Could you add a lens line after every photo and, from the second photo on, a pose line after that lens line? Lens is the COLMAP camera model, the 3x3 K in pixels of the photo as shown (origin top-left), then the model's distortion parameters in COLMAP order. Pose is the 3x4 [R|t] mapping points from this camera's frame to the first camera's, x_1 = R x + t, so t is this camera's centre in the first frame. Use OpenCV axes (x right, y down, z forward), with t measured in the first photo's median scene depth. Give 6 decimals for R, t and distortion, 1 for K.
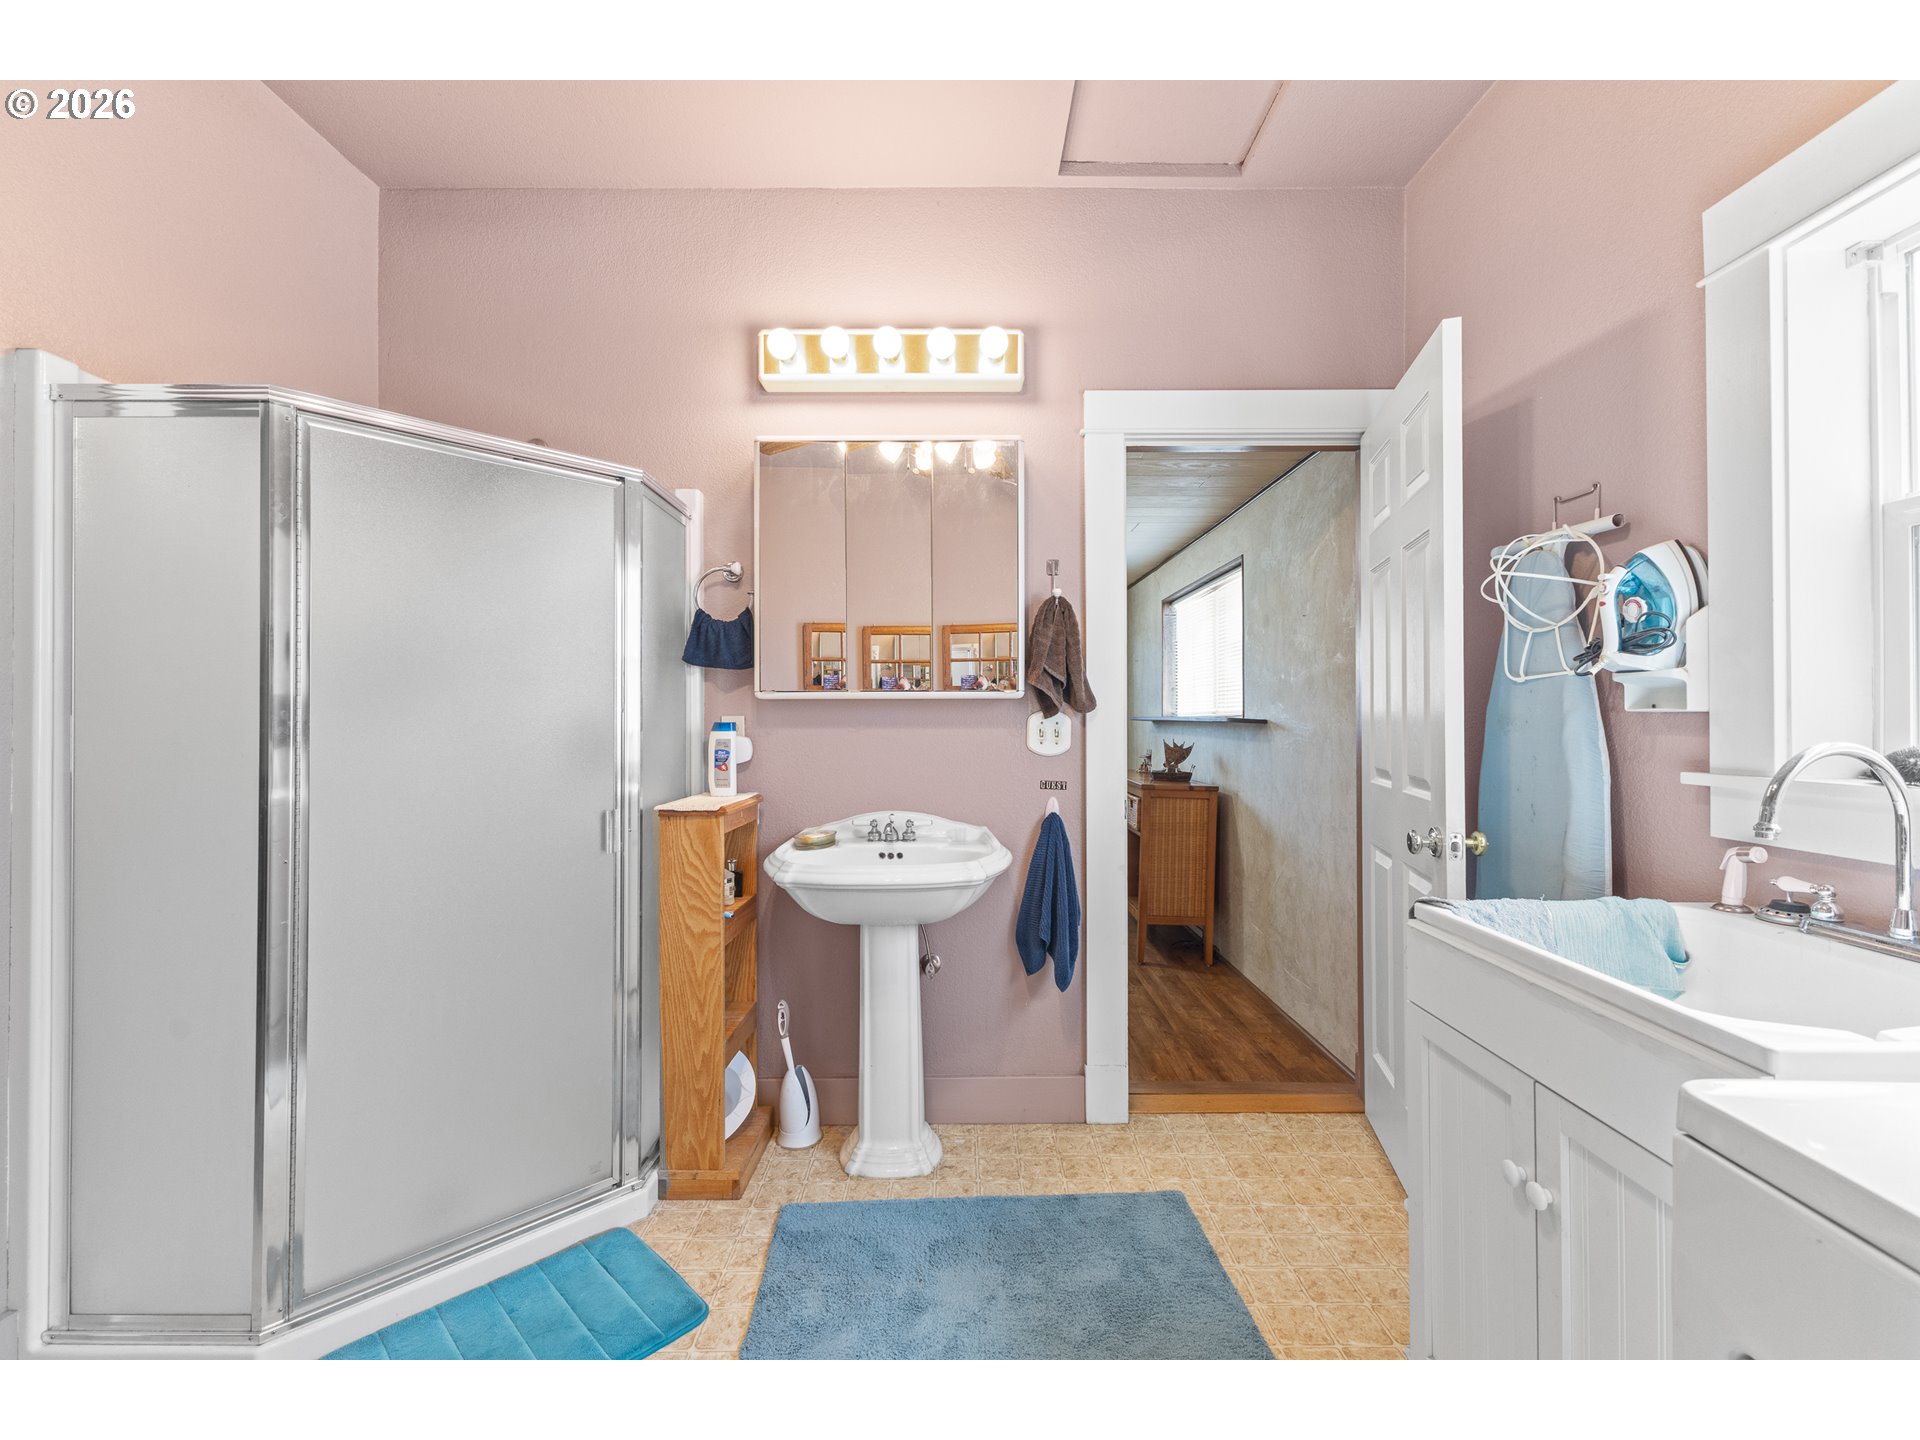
lens RADIAL K [[826.2, 0, 963.0], [0, 826.2, 715.8], [0, 0, 1]] dist [0.010076, -0.000933]
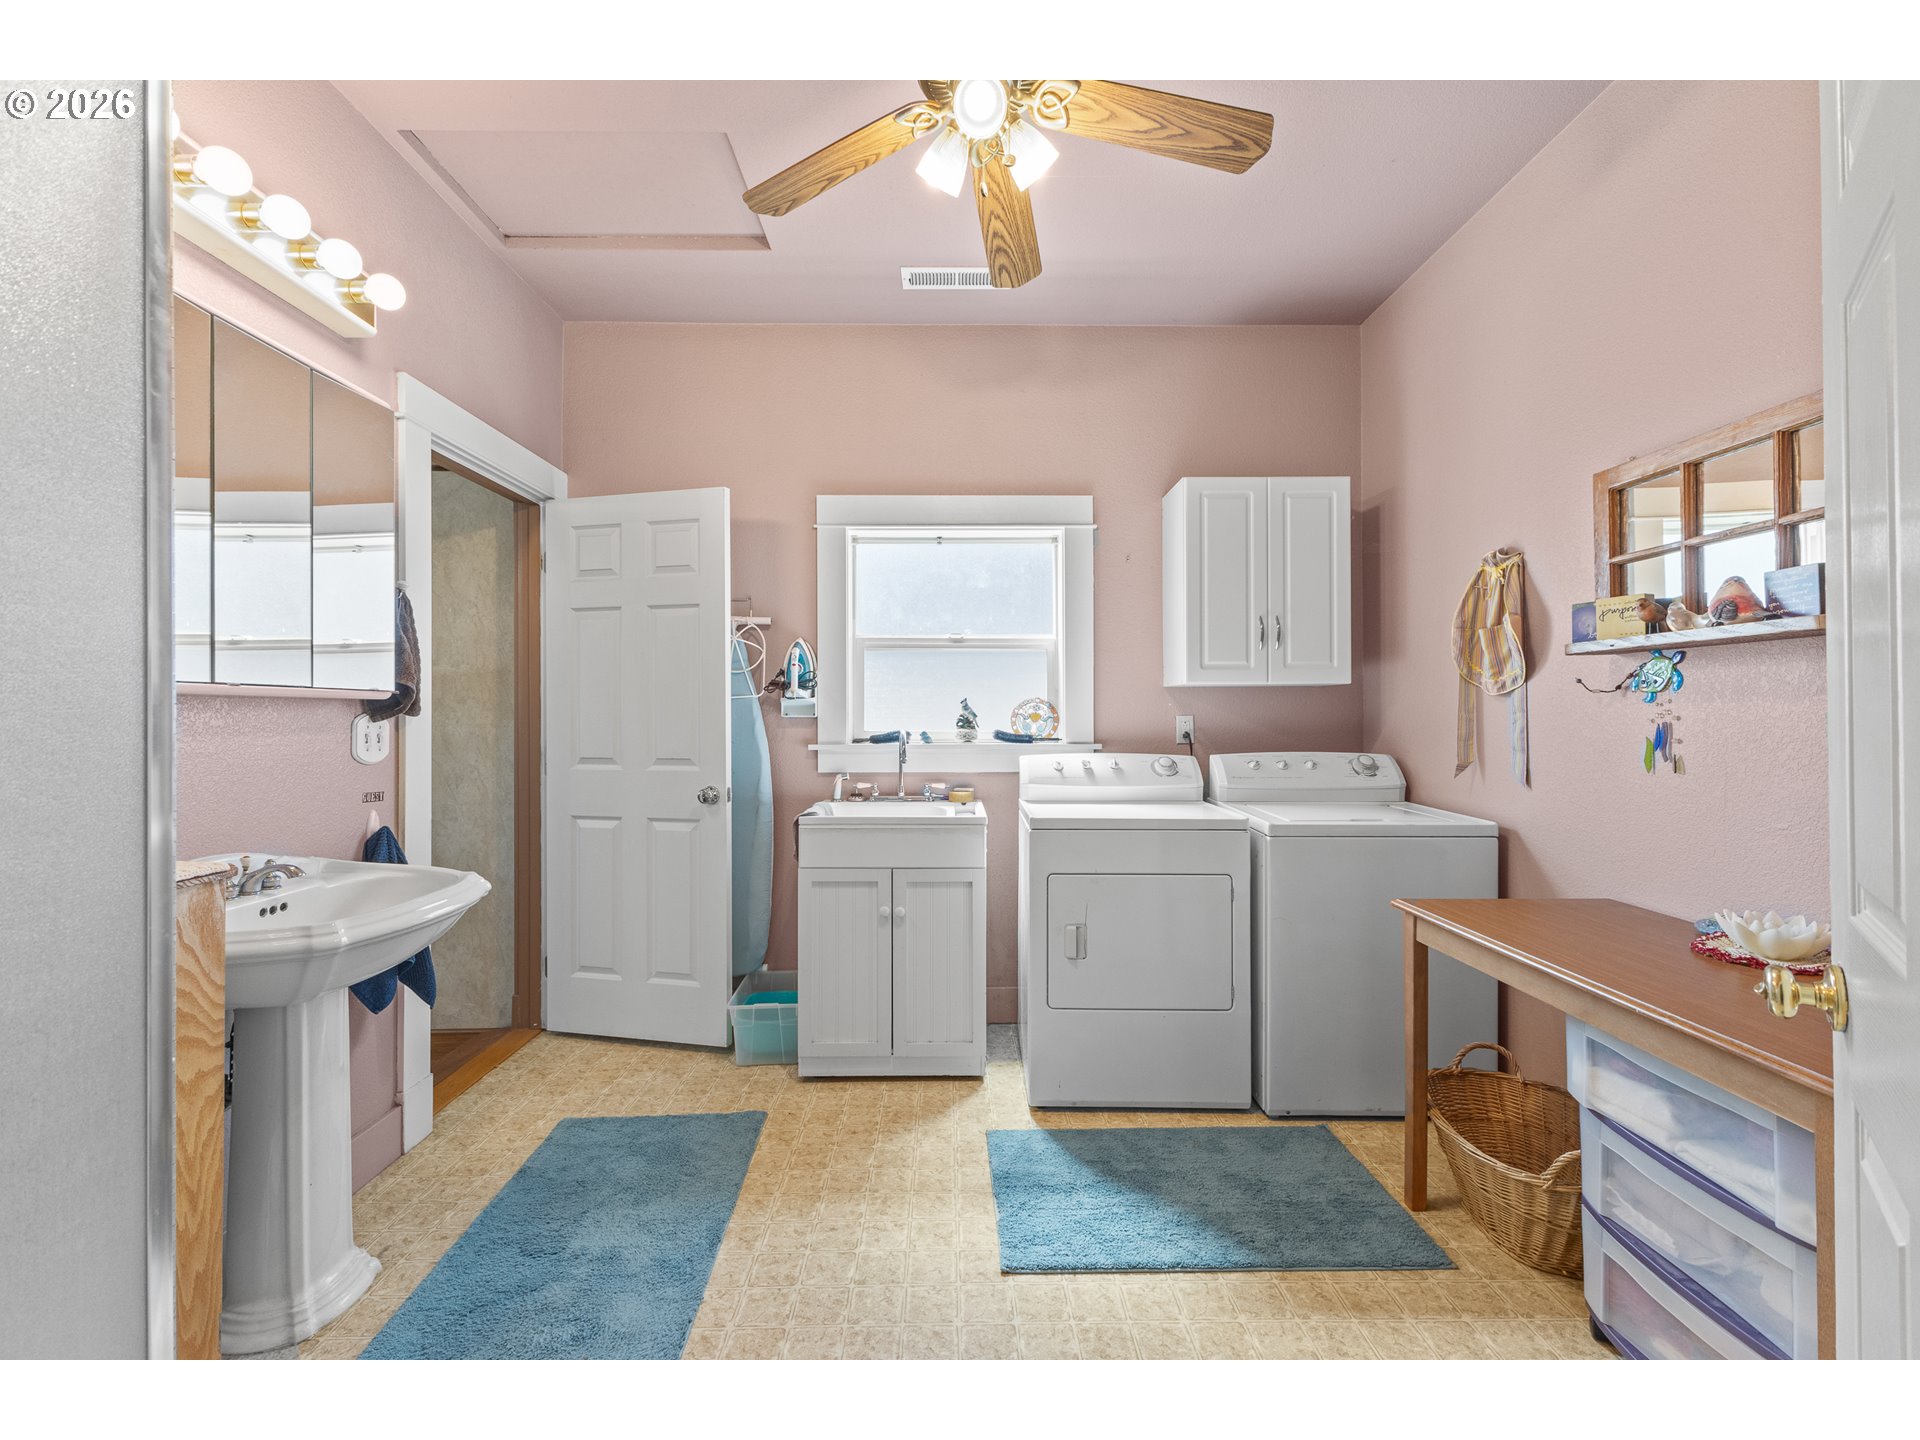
lens RADIAL K [[826.2, 0, 961.5], [0, 826.2, 716.4], [0, 0, 1]] dist [0.010076, -0.000933]
pose [[-0.017471, 0.003099, 0.999843, -0.934753], [-0.001107, 0.999995, -0.003119, -0.000460], [-0.999847, -0.001162, -0.017468, 0.450824]]
